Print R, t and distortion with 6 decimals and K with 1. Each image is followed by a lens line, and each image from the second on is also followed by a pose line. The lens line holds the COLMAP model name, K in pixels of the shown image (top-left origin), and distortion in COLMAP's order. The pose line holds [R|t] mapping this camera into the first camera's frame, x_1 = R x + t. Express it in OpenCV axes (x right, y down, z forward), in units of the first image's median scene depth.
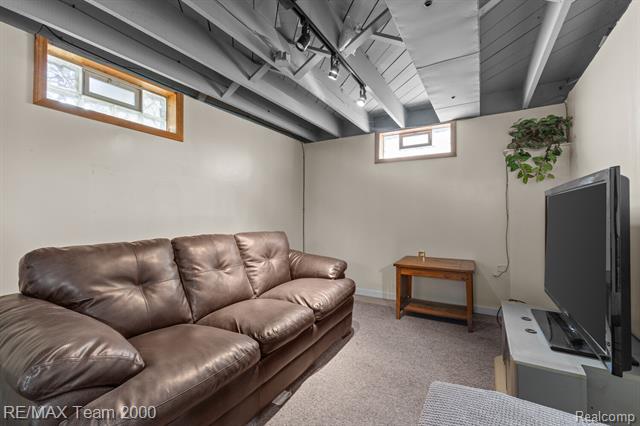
lens RADIAL K [[277.3, 0, 321.6], [0, 277.3, 214.5], [0, 0, 1]] dist [0.001455, 0.000158]
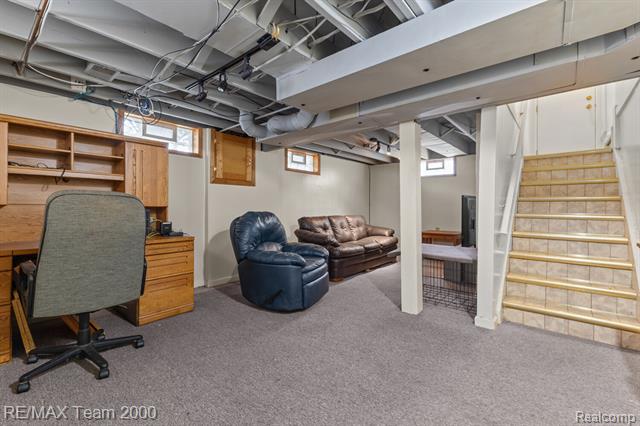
lens RADIAL K [[277.3, 0, 318.6], [0, 277.3, 207.4], [0, 0, 1]] dist [0.001455, 0.000158]
pose [[0.980634, 0.001730, -0.195841, -0.065914], [-0.001035, 0.999993, 0.003650, -0.006959], [0.195846, -0.003377, 0.980629, -1.252374]]
